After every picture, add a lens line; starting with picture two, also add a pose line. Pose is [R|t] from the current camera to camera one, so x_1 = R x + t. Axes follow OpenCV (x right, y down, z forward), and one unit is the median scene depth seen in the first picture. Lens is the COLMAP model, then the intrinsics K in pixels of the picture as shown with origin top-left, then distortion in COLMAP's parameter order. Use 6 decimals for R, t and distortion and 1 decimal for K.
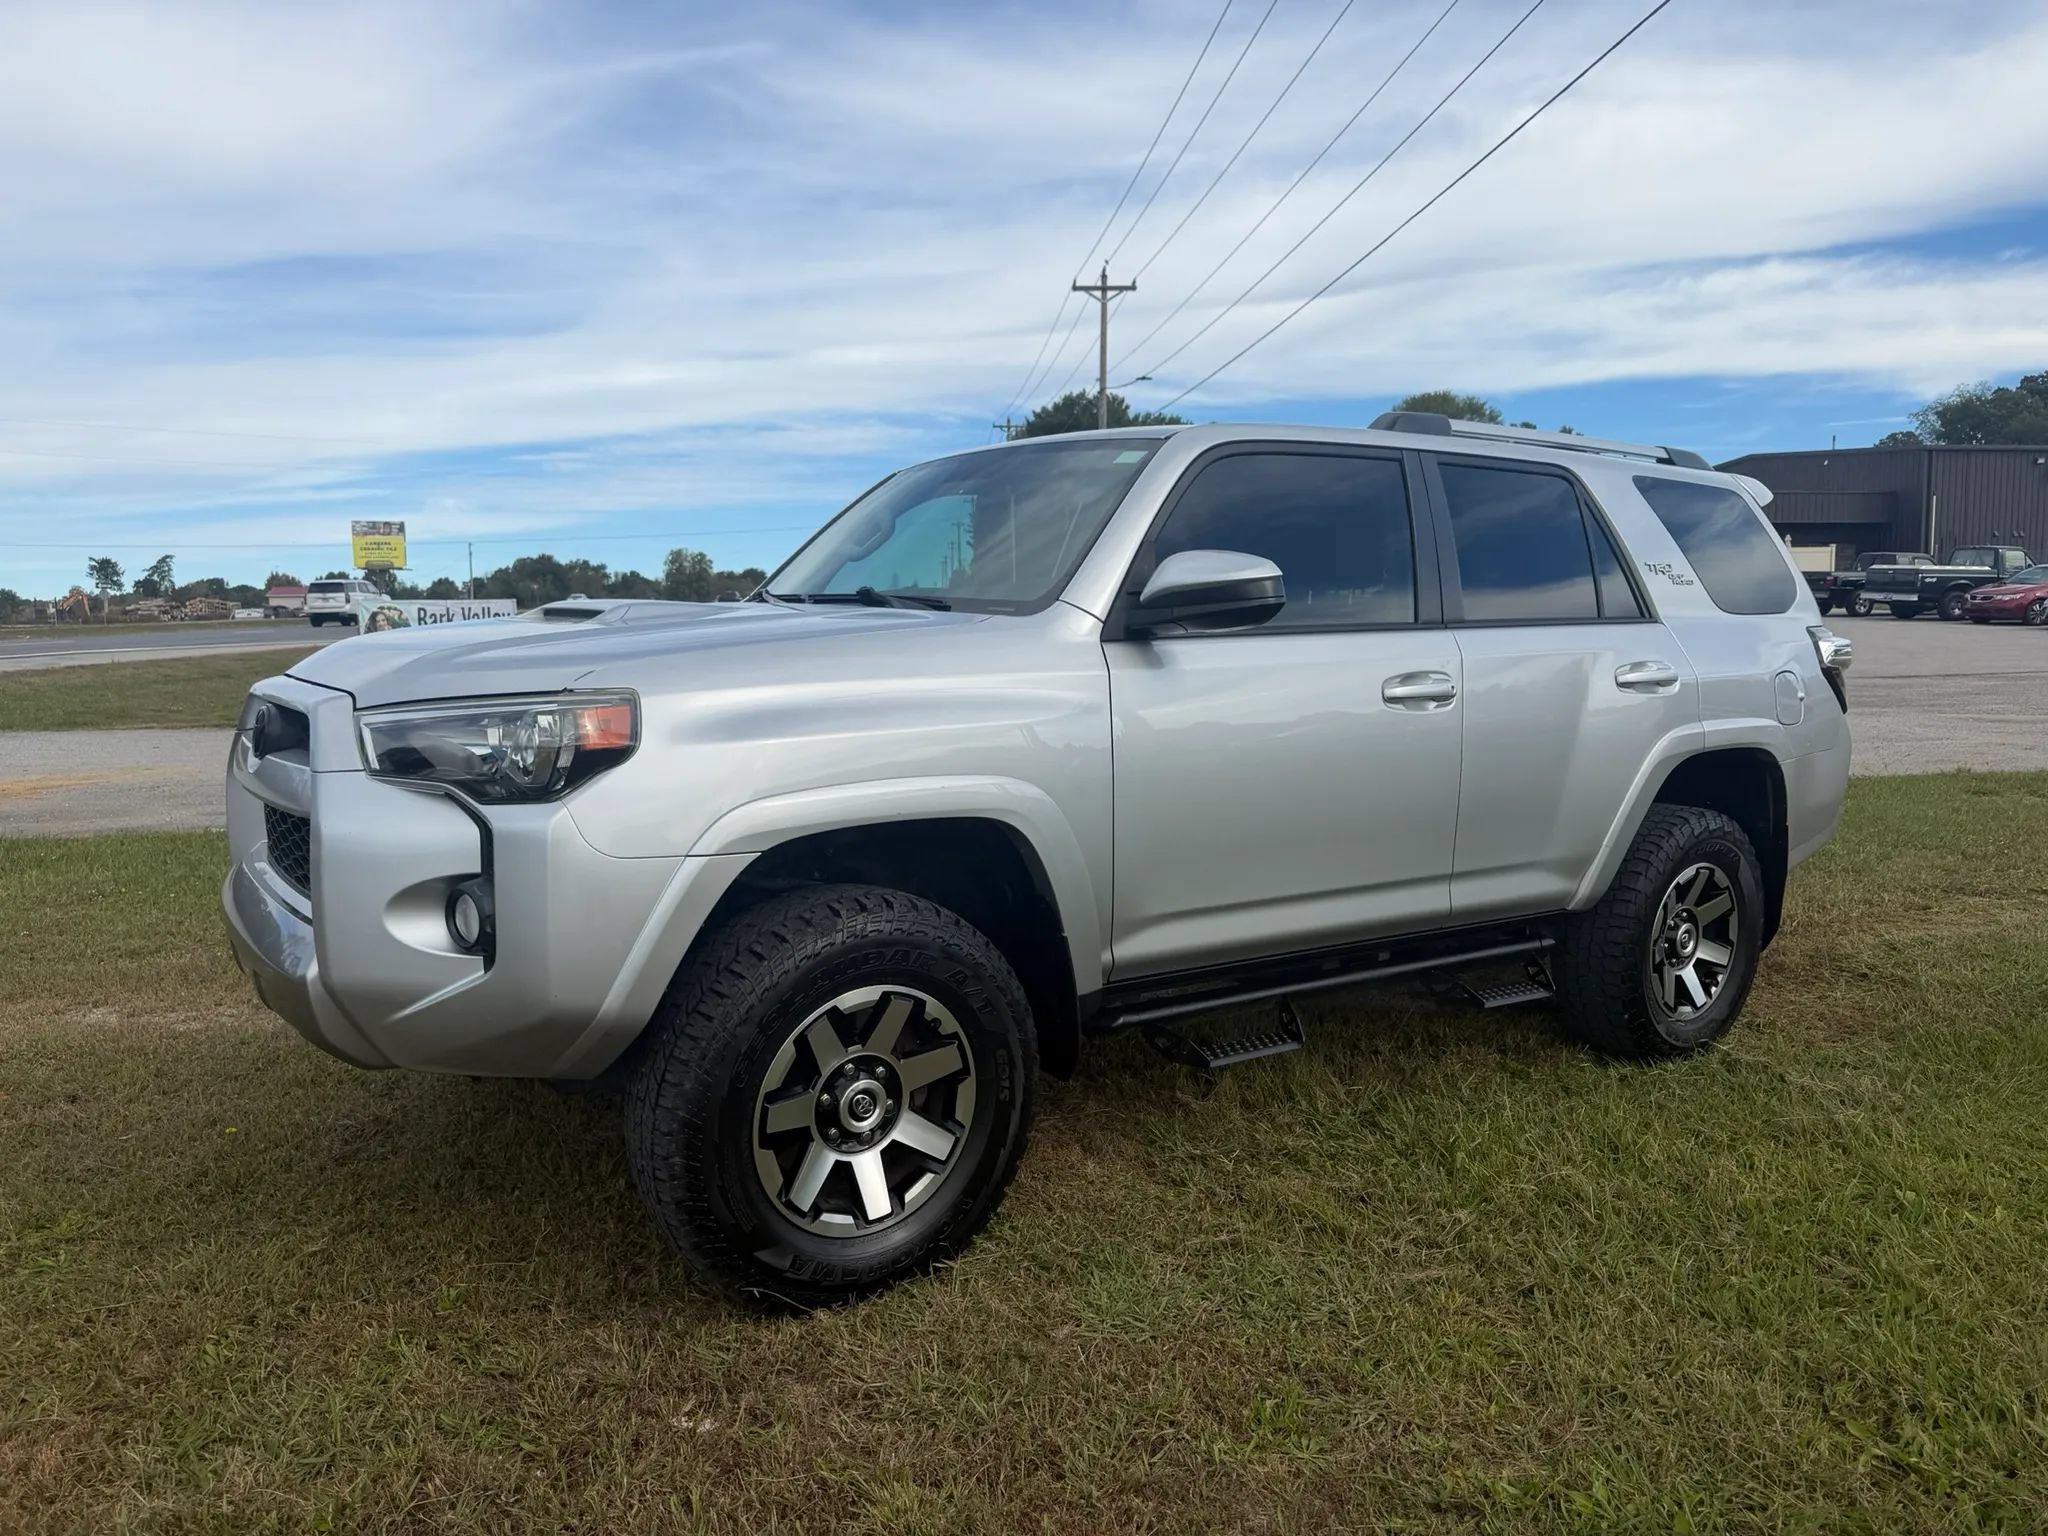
lens RADIAL K [[1456.5, 0, 1021.6], [0, 1456.5, 775.9], [0, 0, 1]] dist [0.012506, -0.017984]
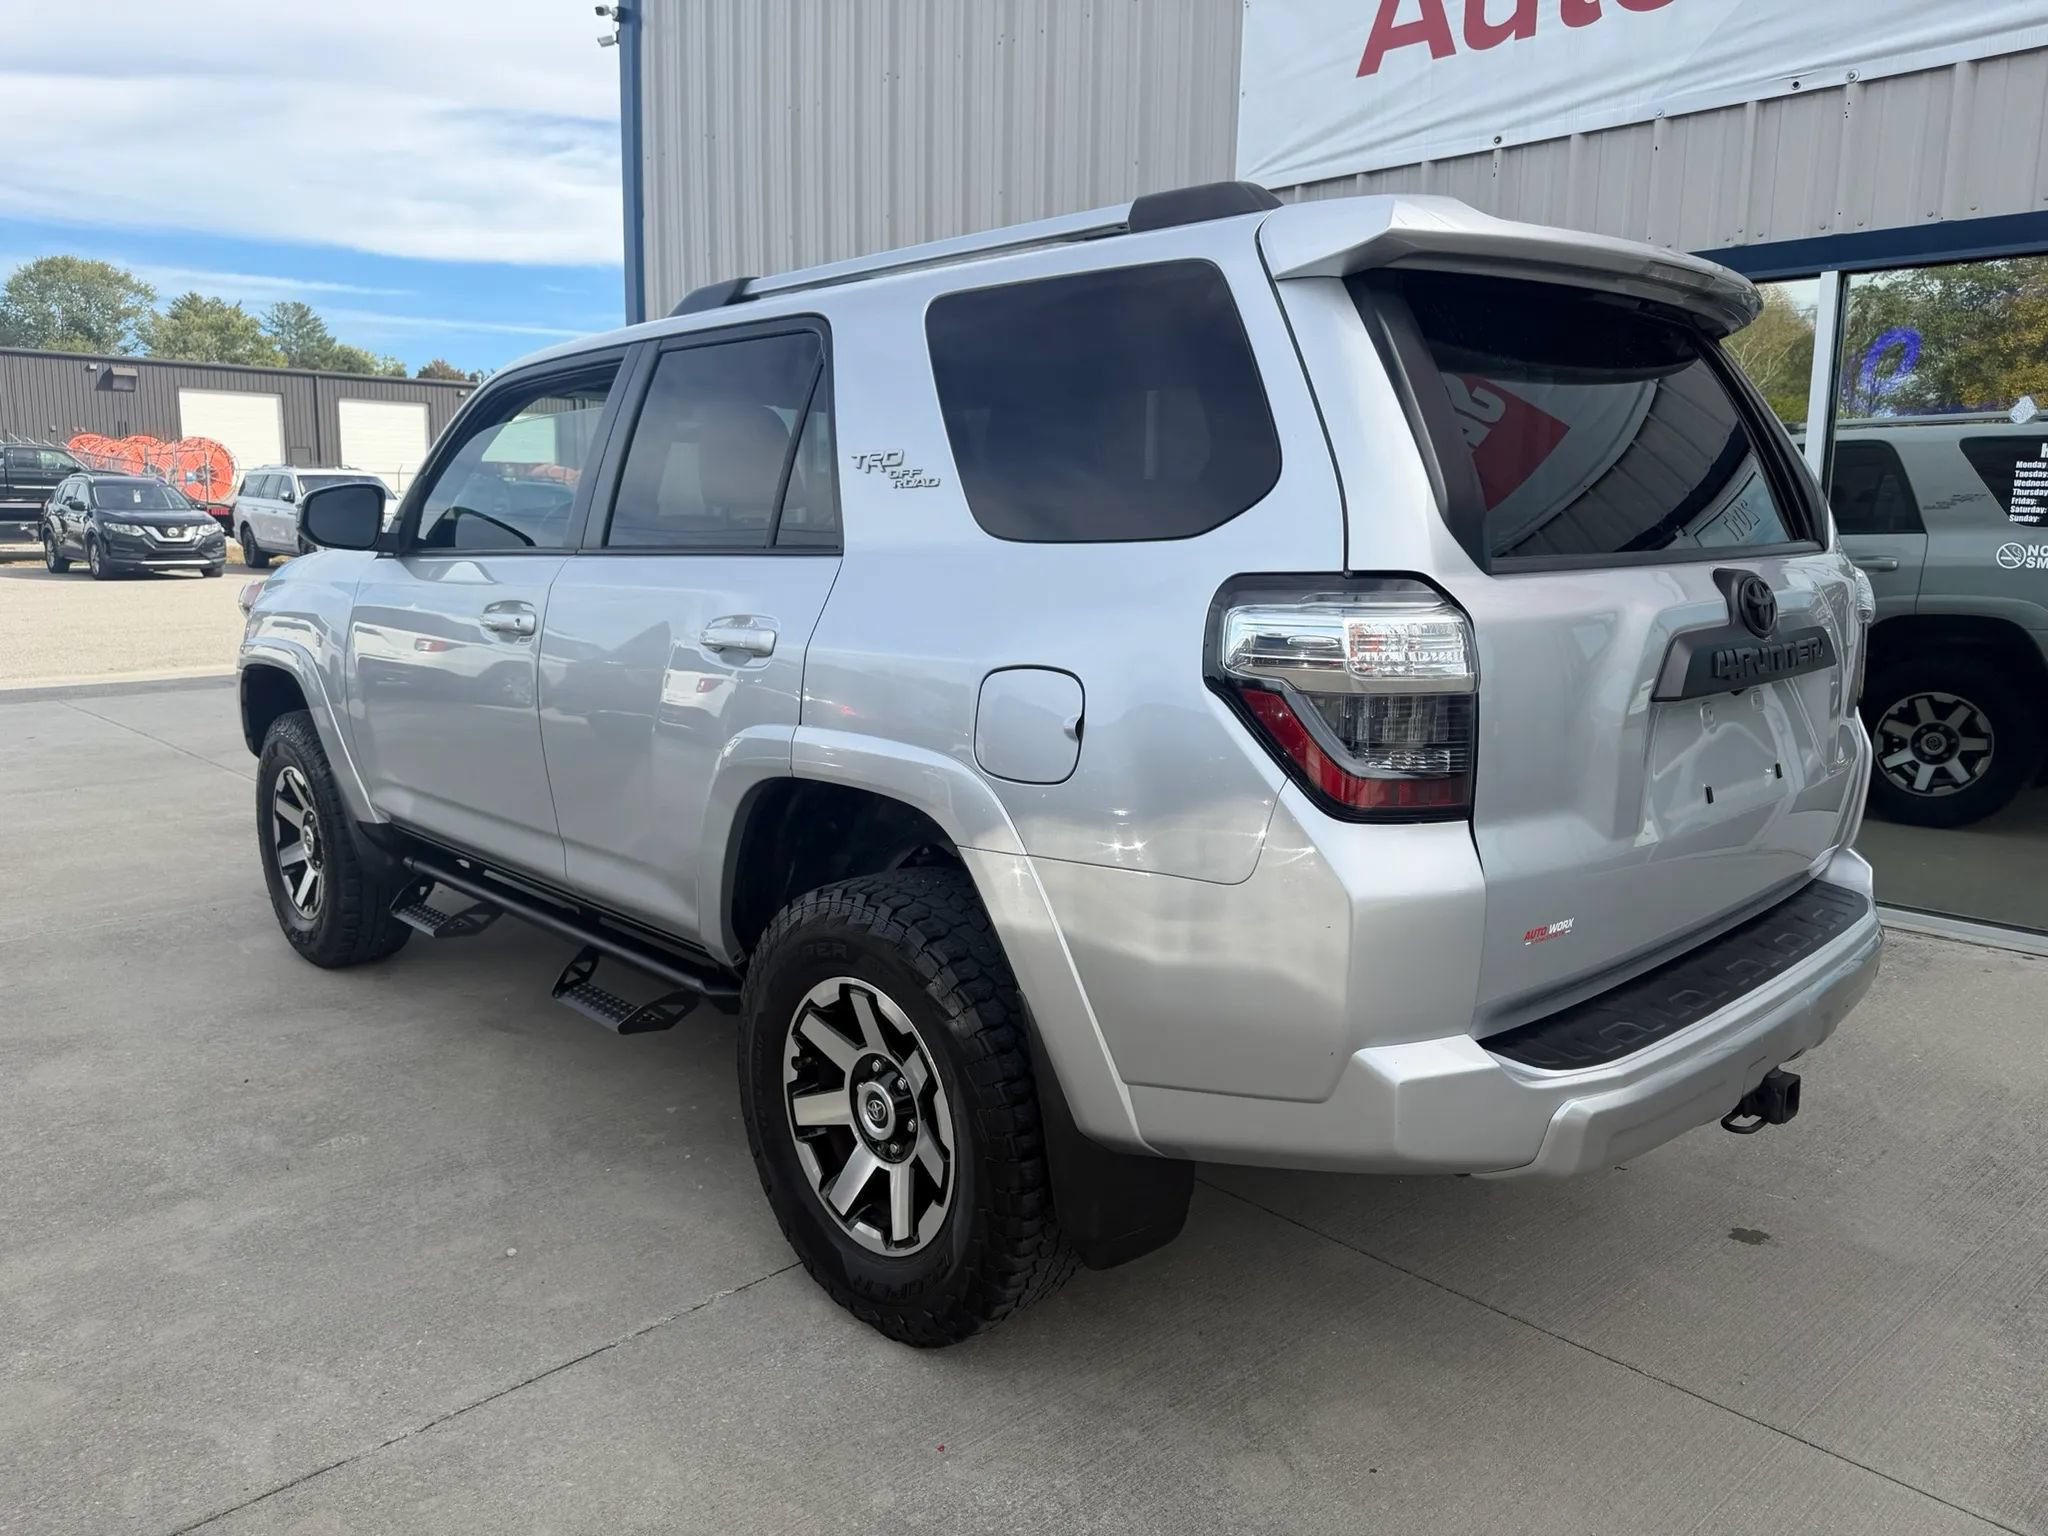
lens RADIAL K [[1456.5, 0, 1017.5], [0, 1456.5, 755.6], [0, 0, 1]] dist [0.012506, -0.017984]
pose [[0.142759, 0.145069, -0.979068, 1.475316], [-0.108764, 0.985509, 0.130164, -0.153625], [0.983763, 0.087905, 0.156468, 1.411450]]
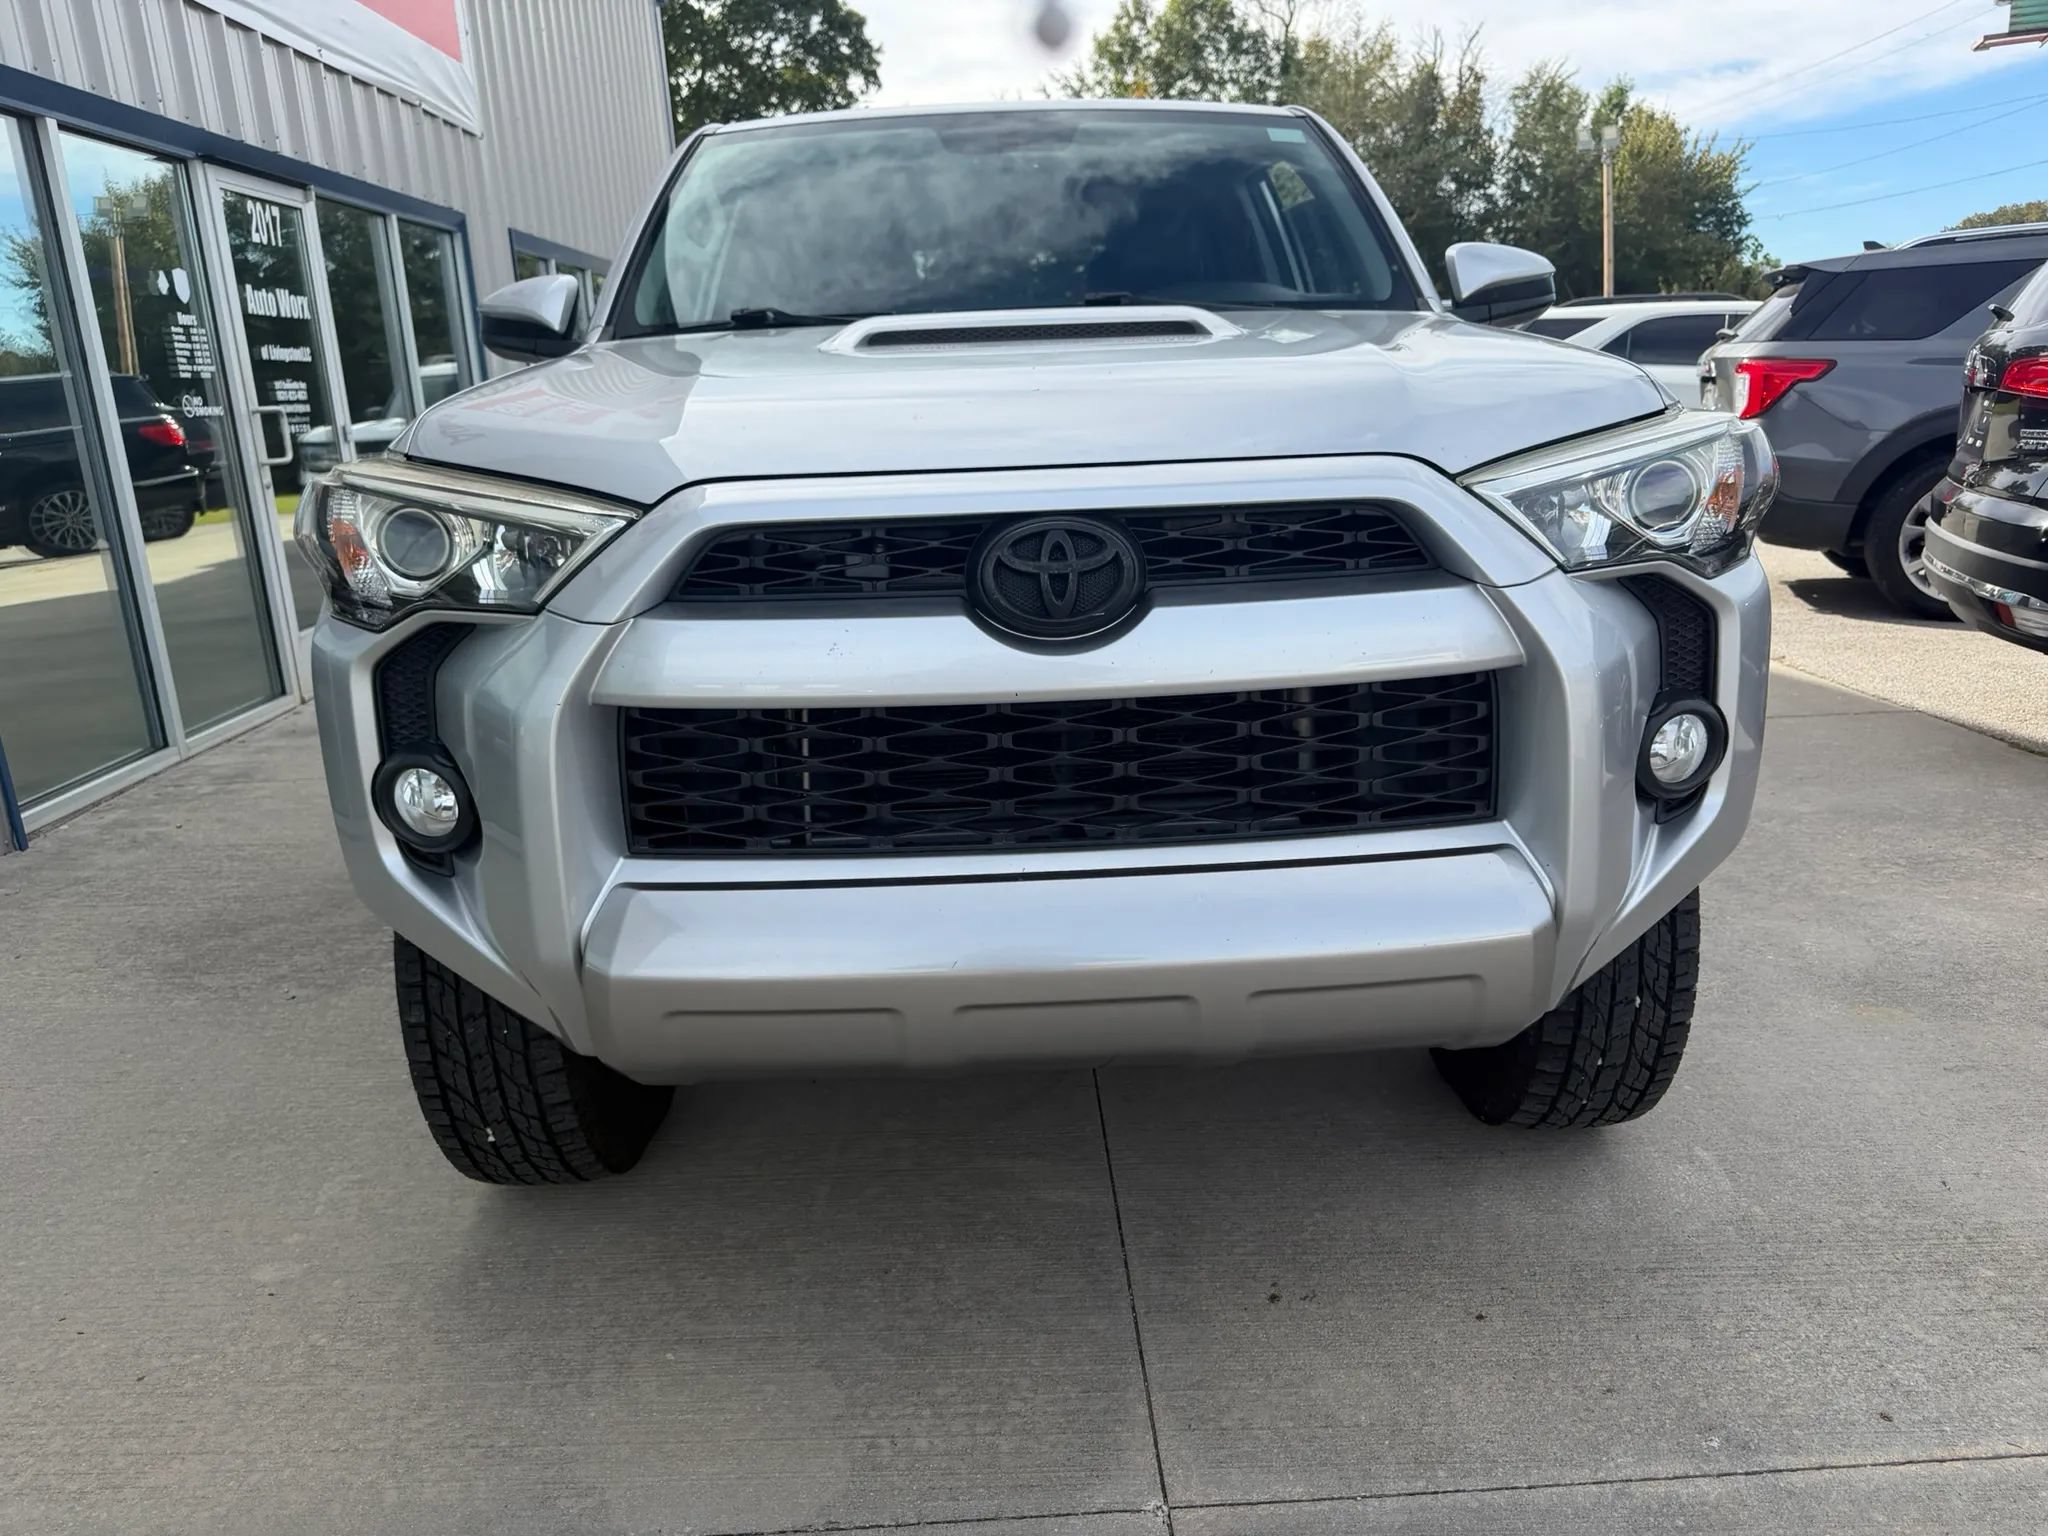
lens RADIAL K [[1456.5, 0, 1039.7], [0, 1456.5, 775.7], [0, 0, 1]] dist [0.012506, -0.017984]
pose [[0.548803, -0.260325, 0.794384, -0.910939], [0.142349, 0.965498, 0.218059, -0.069905], [-0.823743, -0.006592, 0.566925, 0.712290]]
